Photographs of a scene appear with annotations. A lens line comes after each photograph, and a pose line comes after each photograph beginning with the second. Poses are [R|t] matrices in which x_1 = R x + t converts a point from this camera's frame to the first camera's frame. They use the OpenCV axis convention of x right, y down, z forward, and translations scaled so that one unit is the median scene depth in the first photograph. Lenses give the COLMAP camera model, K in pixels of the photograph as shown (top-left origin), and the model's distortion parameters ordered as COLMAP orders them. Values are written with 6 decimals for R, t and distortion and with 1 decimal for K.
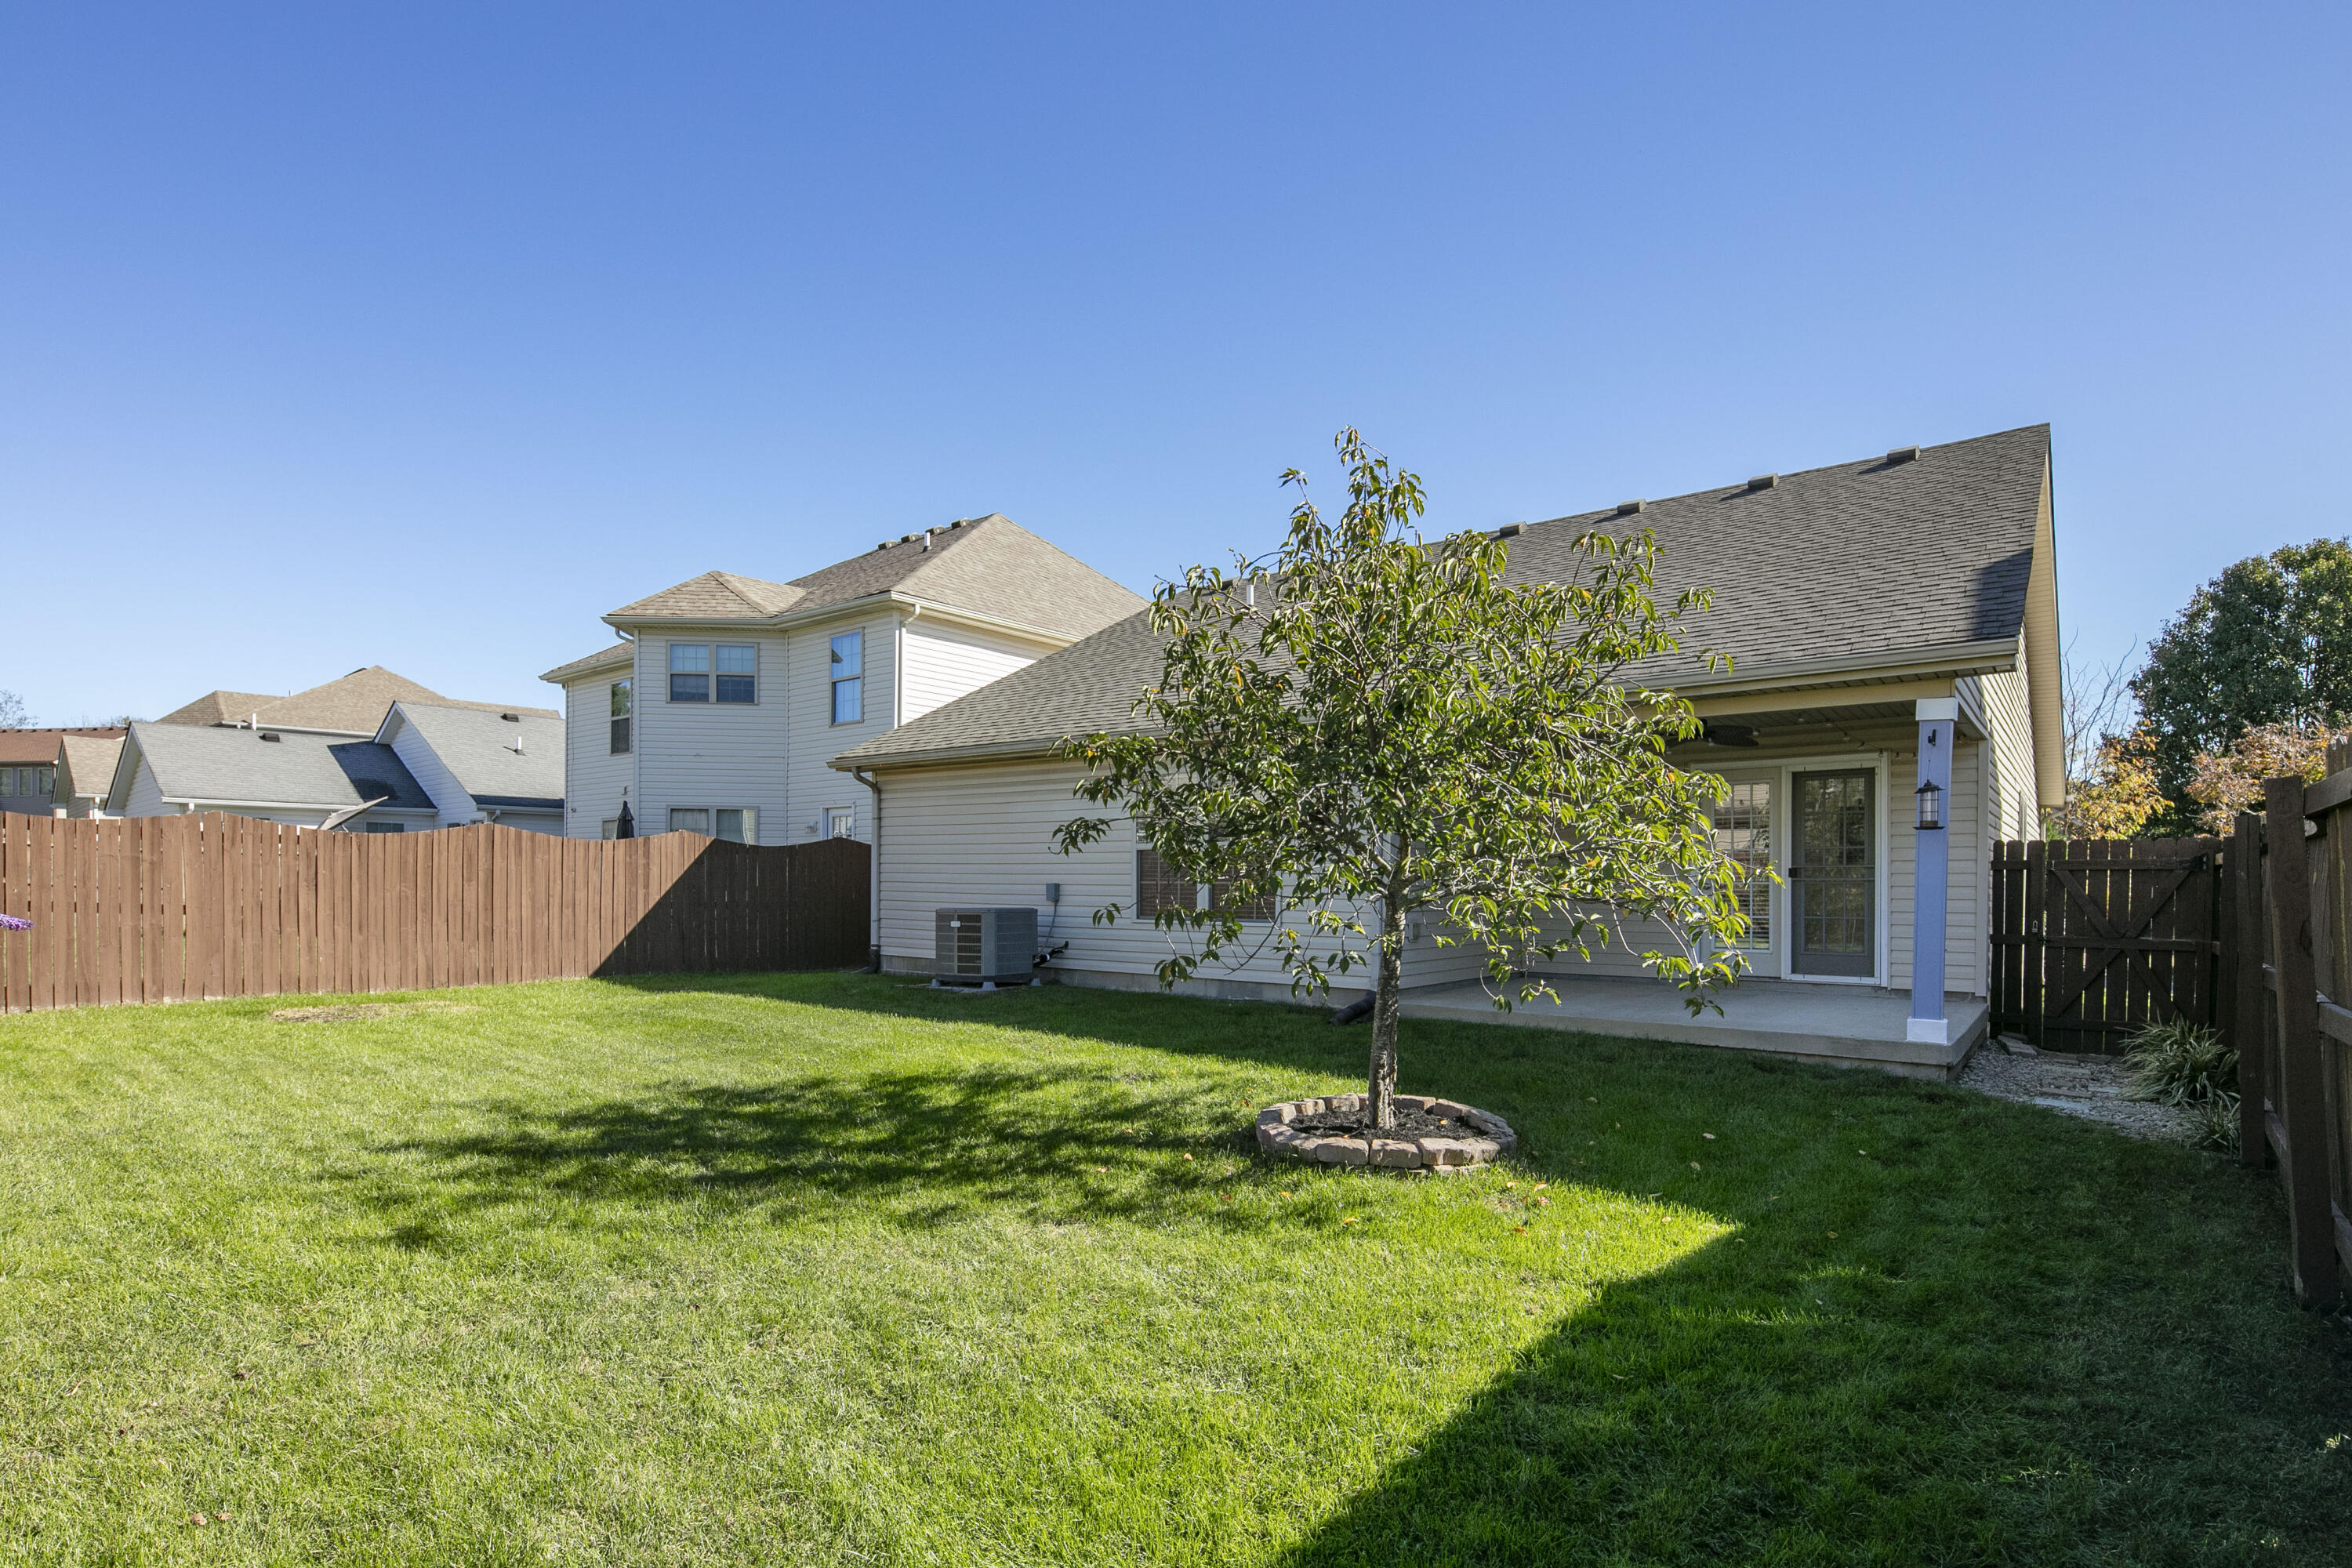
lens RADIAL K [[1151.5, 0, 1186.8], [0, 1151.5, 908.1], [0, 0, 1]] dist [0.005756, -0.001488]
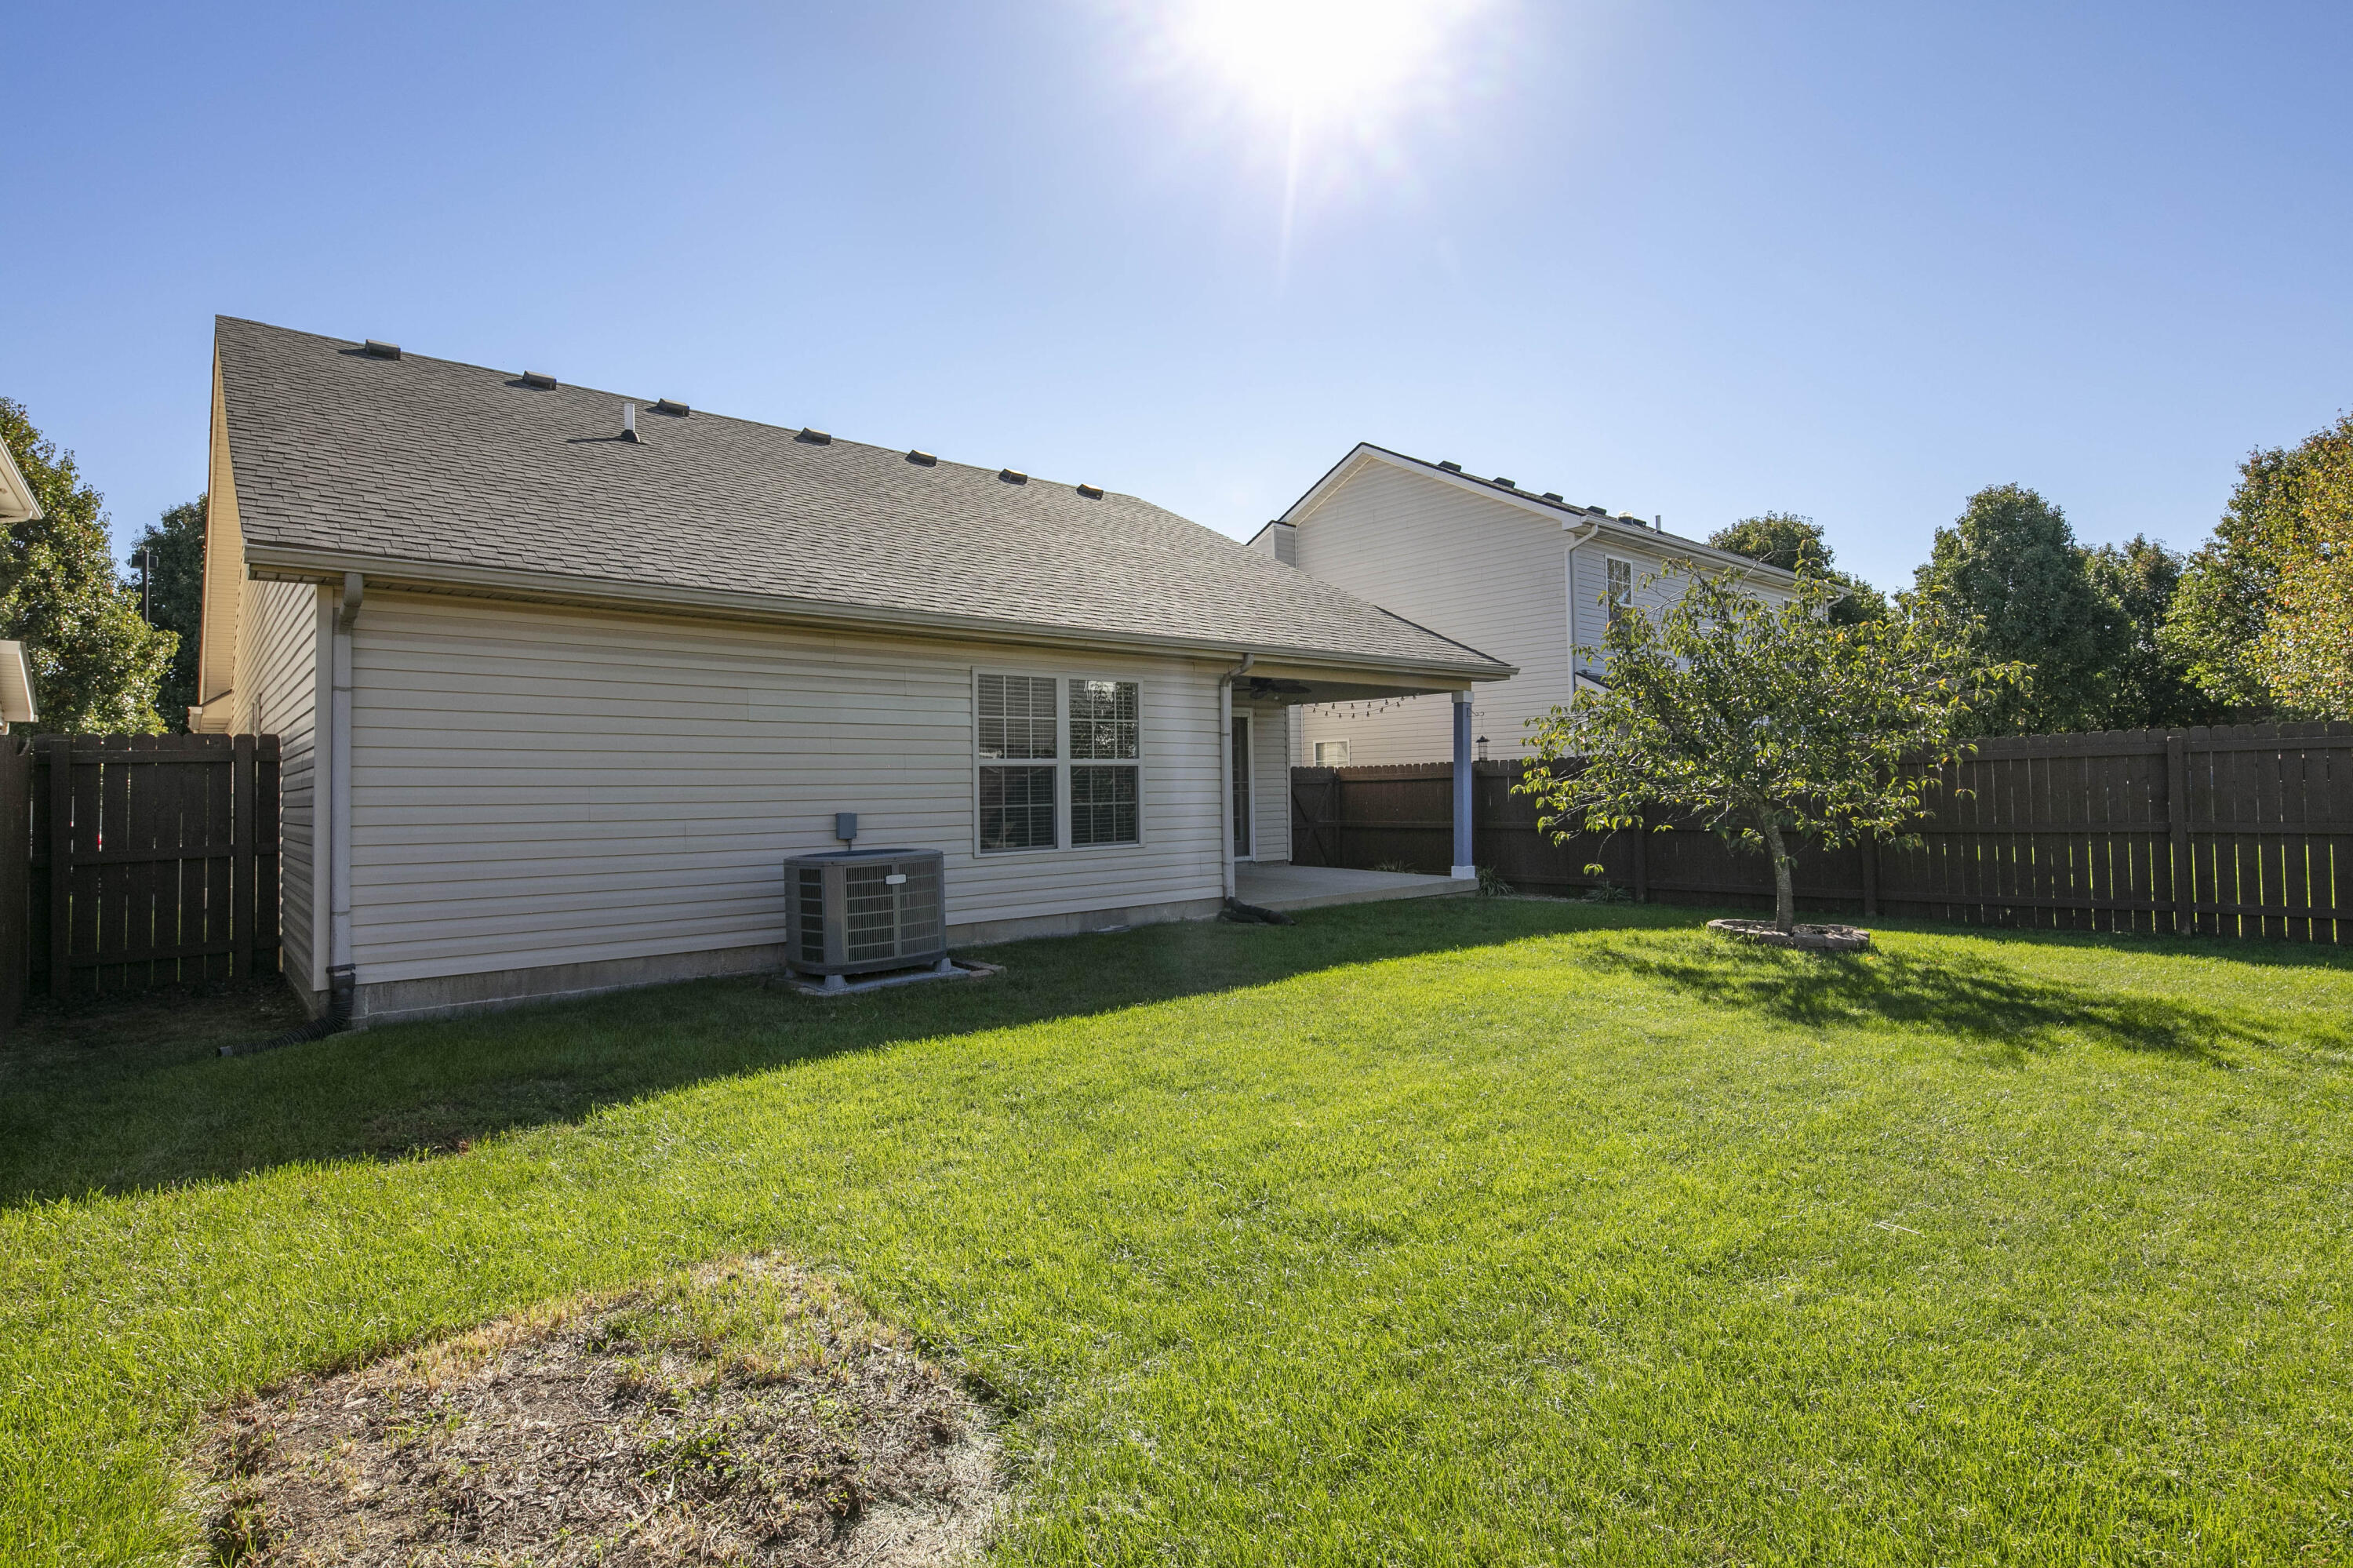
lens RADIAL K [[1152.0, 0, 1187.8], [0, 1152.0, 772.8], [0, 0, 1]] dist [0.005756, -0.001488]
pose [[0.169003, 0.001357, 0.985615, -0.766432], [0.036986, 0.999286, -0.007718, -0.032951], [-0.984921, 0.037758, 0.168833, 0.684450]]
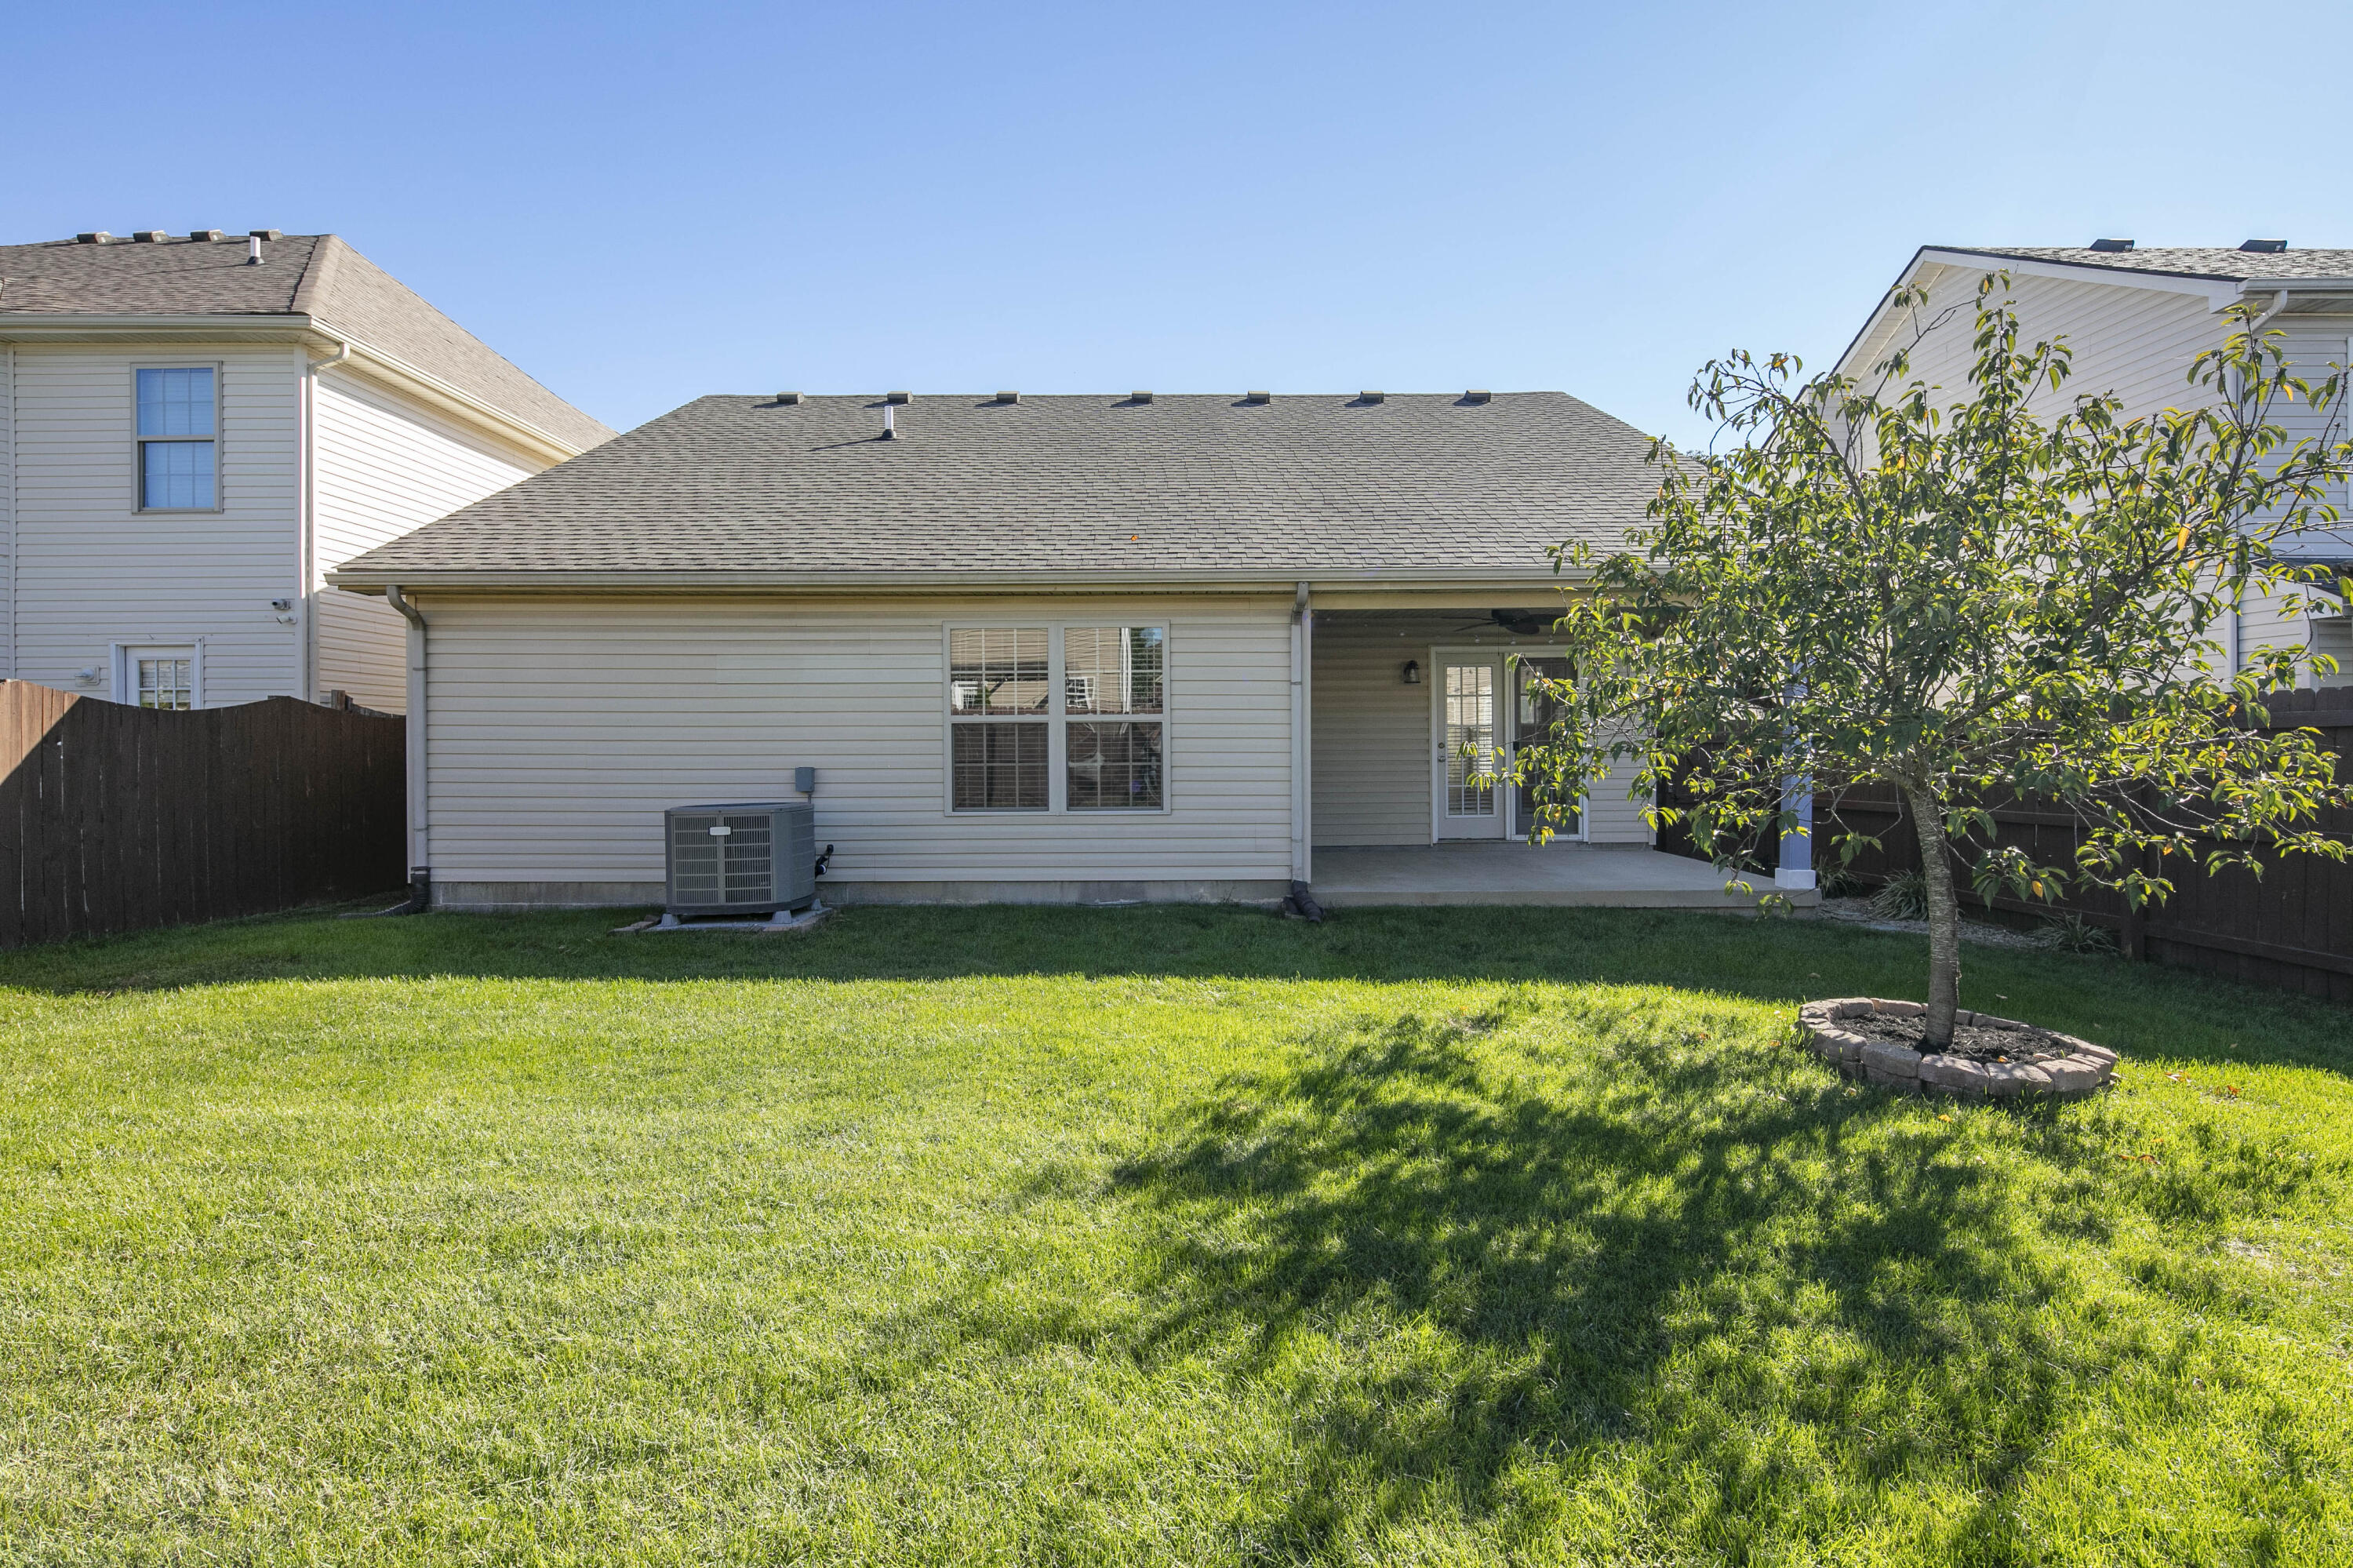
lens RADIAL K [[1101.6, 0, 1179.6], [0, 1101.6, 784.3], [0, 0, 1]] dist [0.000314, -0.000124]
pose [[0.780804, -0.028719, 0.624116, -0.371929], [0.022654, 0.999587, 0.017656, -0.017911], [-0.624366, 0.000353, 0.781132, 0.301129]]
